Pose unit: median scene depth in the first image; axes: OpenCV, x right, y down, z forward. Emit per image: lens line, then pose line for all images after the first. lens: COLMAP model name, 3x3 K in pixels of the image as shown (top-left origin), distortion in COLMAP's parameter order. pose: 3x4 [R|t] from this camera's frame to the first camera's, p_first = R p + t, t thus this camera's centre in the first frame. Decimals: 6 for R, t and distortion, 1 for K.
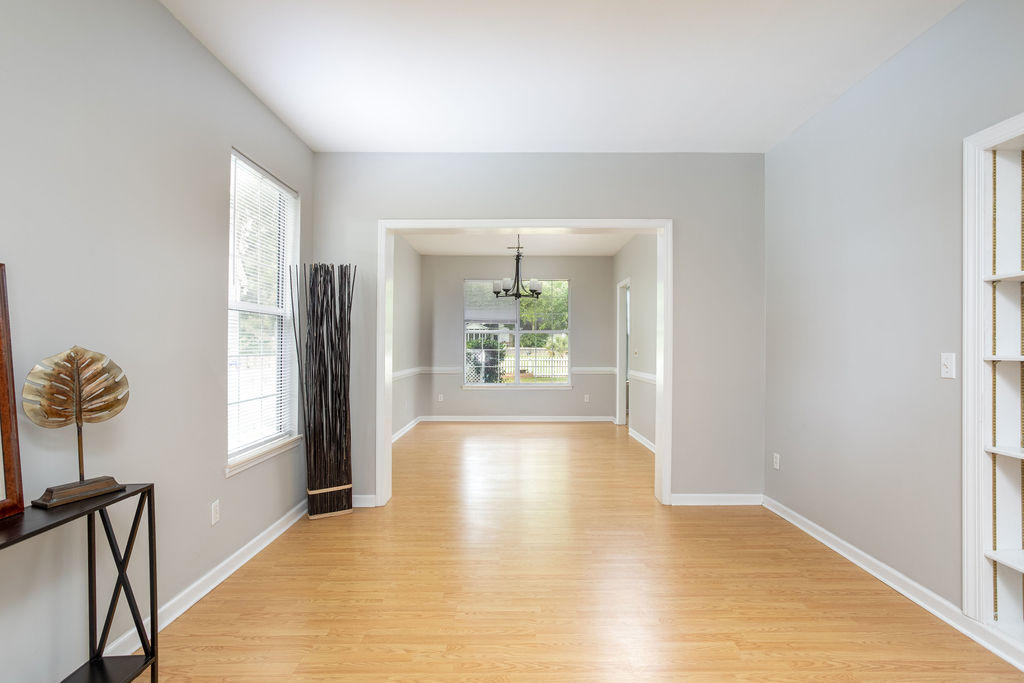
lens RADIAL K [[490.8, 0, 512.0], [0, 490.8, 341.5], [0, 0, 1]] dist [-0.002305, -0.000180]
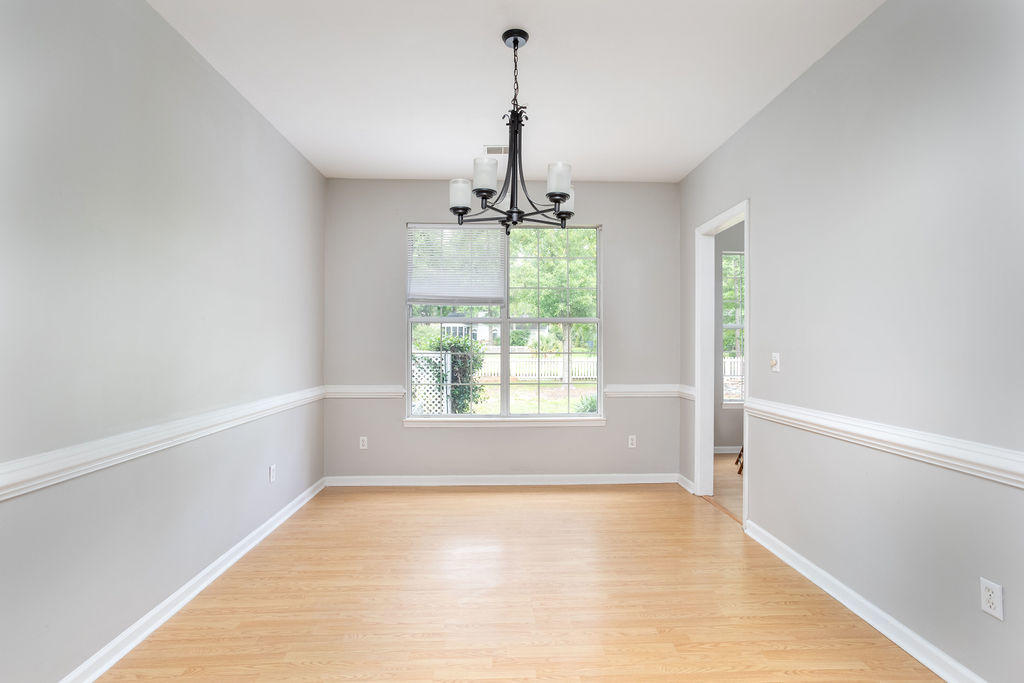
lens RADIAL K [[490.8, 0, 512.0], [0, 490.8, 341.5], [0, 0, 1]] dist [-0.002305, -0.000180]
pose [[0.999100, -0.003272, 0.042300, -0.006461], [0.003117, 0.999988, 0.003715, 0.002957], [-0.042312, -0.003580, 0.999098, 0.621650]]
